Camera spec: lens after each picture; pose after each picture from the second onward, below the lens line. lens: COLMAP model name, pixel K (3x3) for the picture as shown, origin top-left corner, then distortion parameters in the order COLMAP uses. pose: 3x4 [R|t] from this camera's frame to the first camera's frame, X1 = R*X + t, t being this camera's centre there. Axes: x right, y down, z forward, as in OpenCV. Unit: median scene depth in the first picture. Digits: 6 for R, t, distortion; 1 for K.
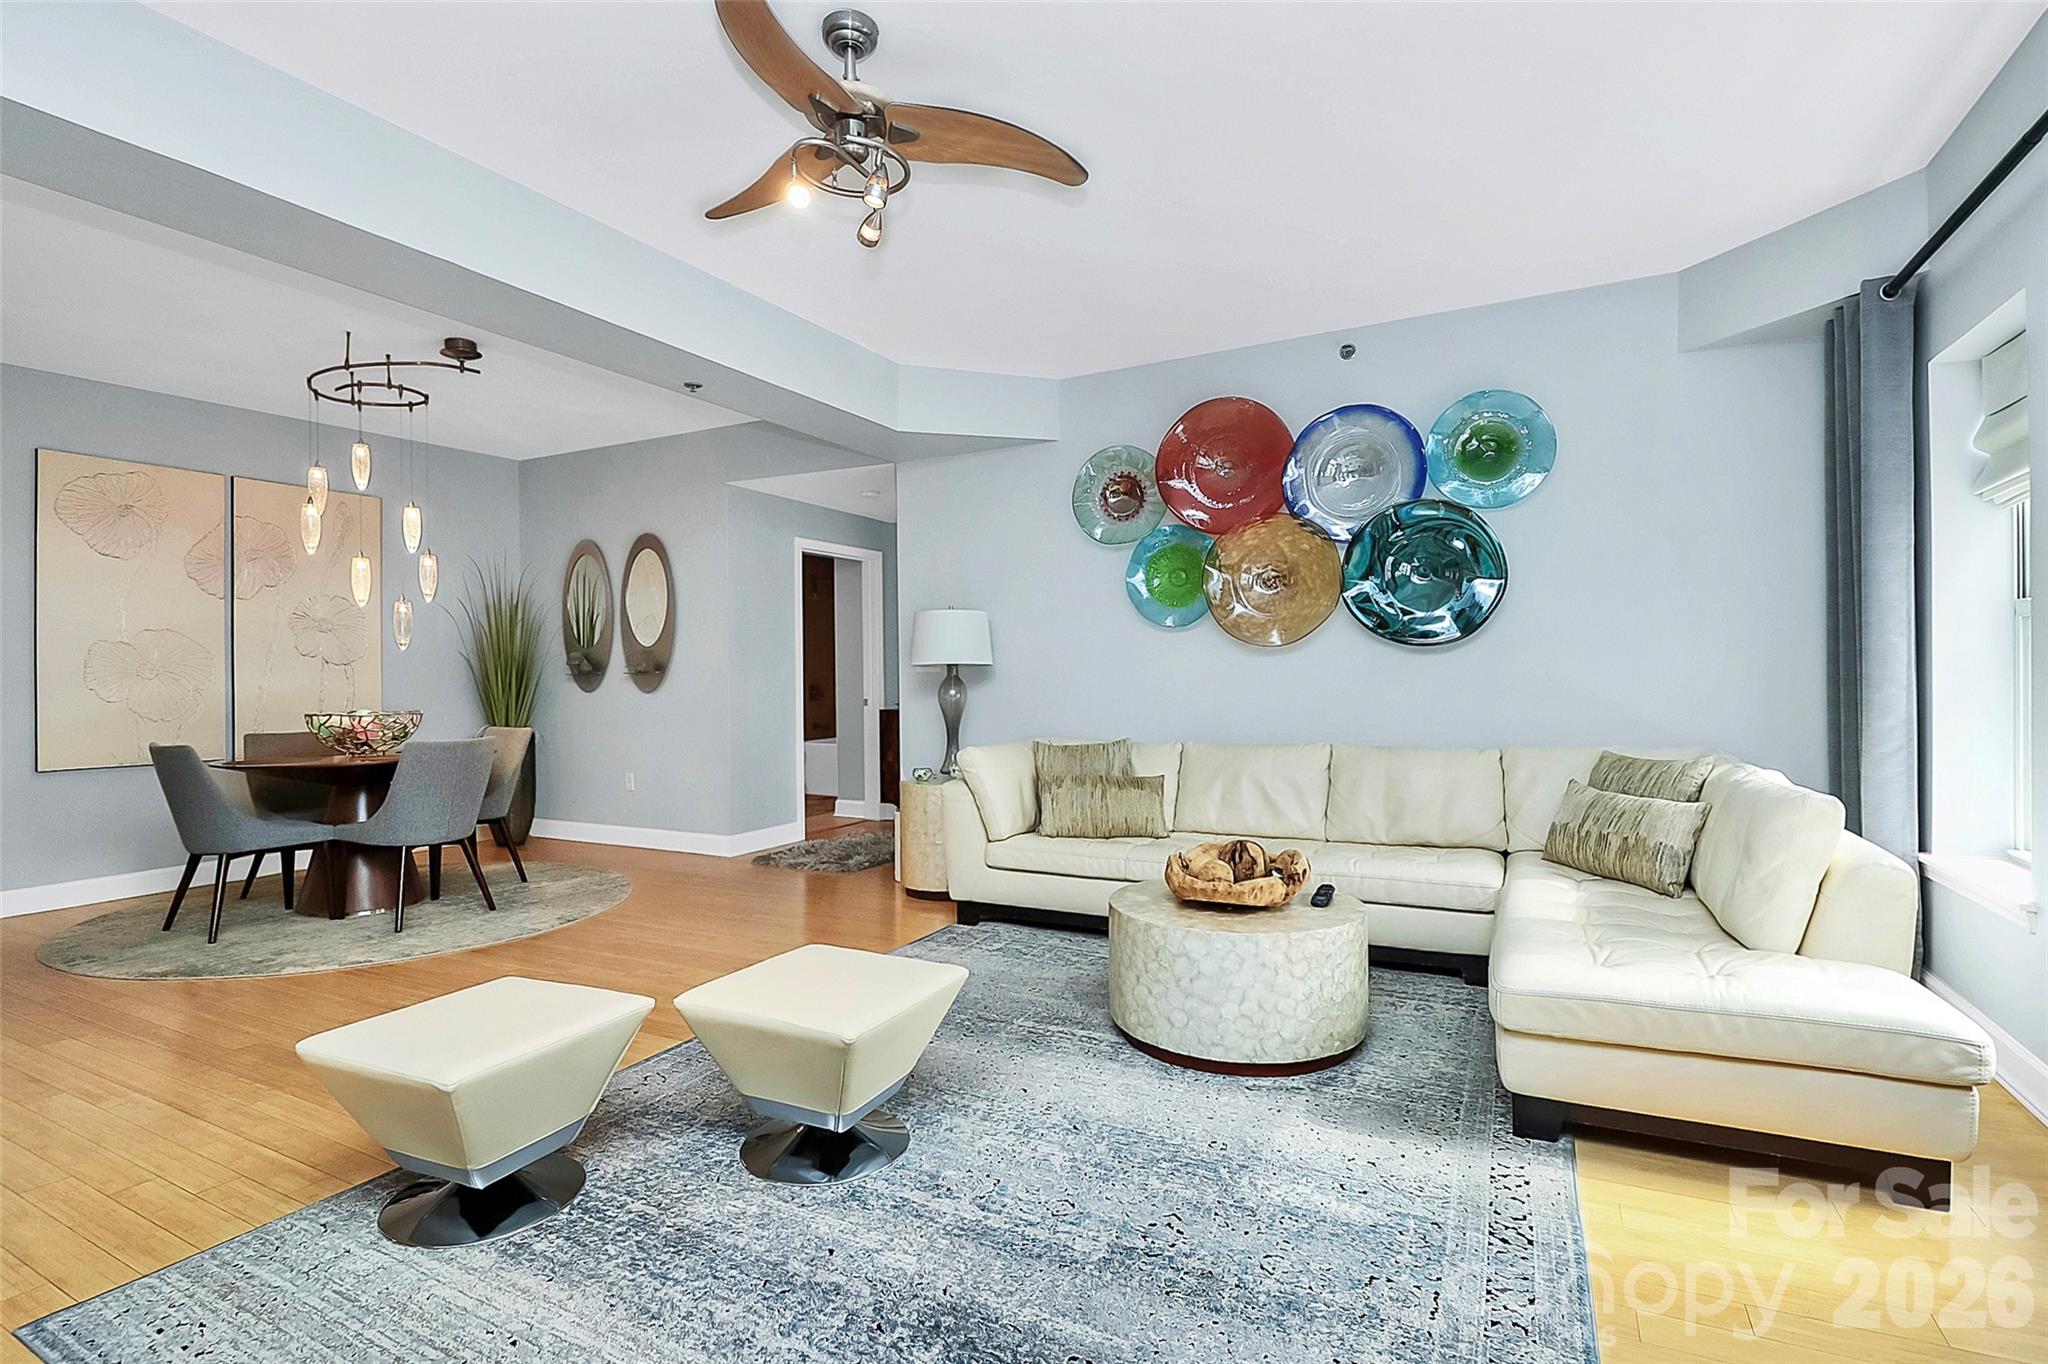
lens RADIAL K [[982.4, 0, 1023.9], [0, 982.4, 678.8], [0, 0, 1]] dist [-0.001128, -0.009157]
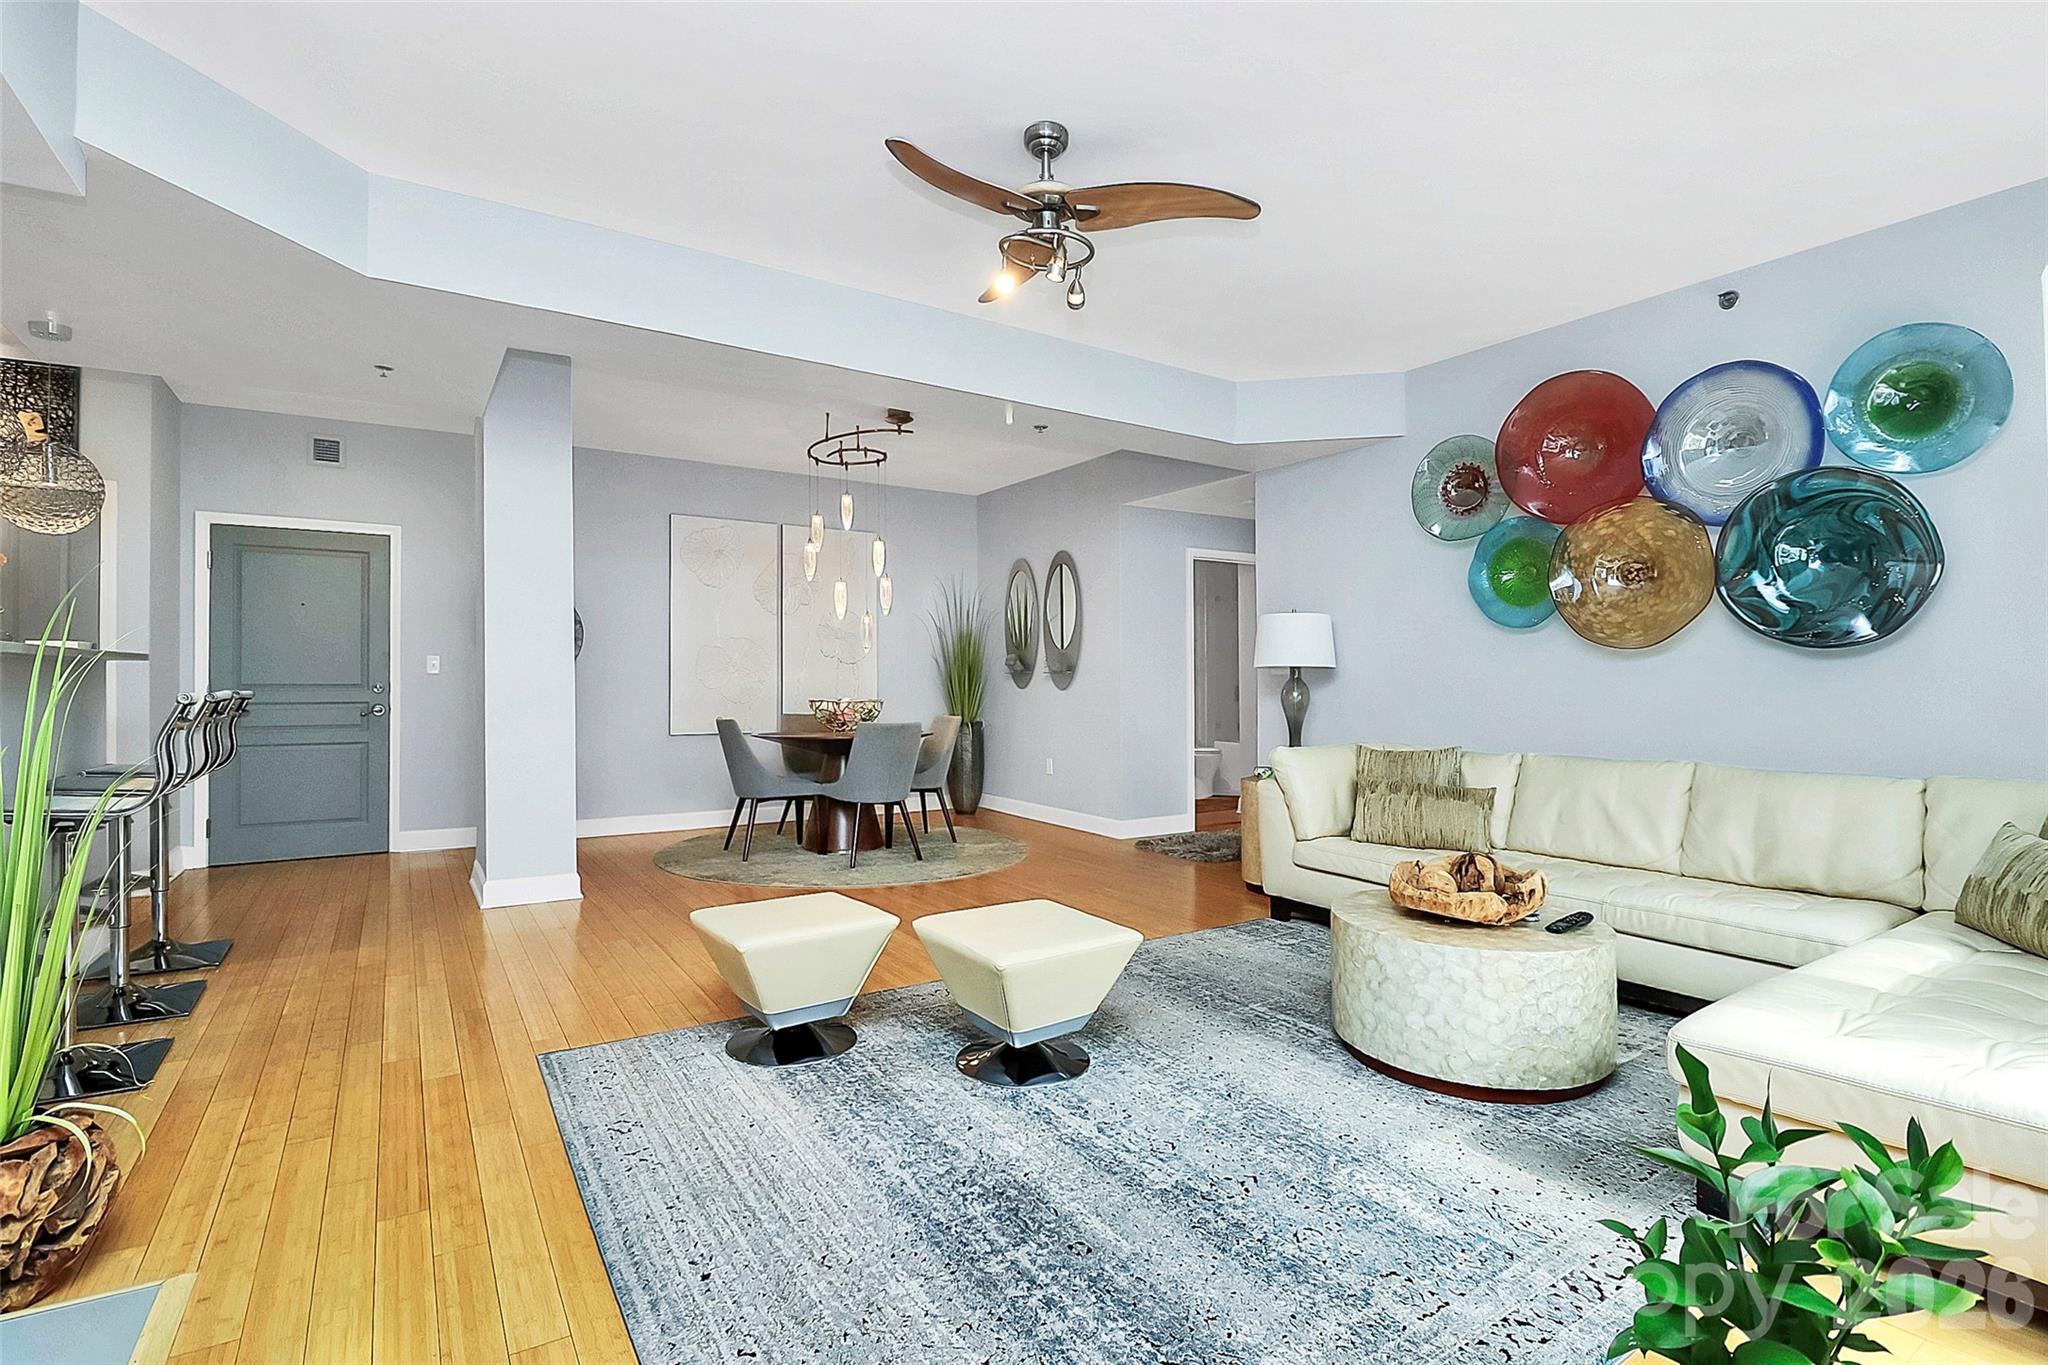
lens RADIAL K [[982.4, 0, 1011.2], [0, 982.4, 674.2], [0, 0, 1]] dist [-0.001128, -0.009157]
pose [[0.865283, 0.012195, -0.501136, 0.225239], [-0.016283, 0.999860, -0.003784, 0.002244], [0.501019, 0.011434, 0.865360, -0.033871]]
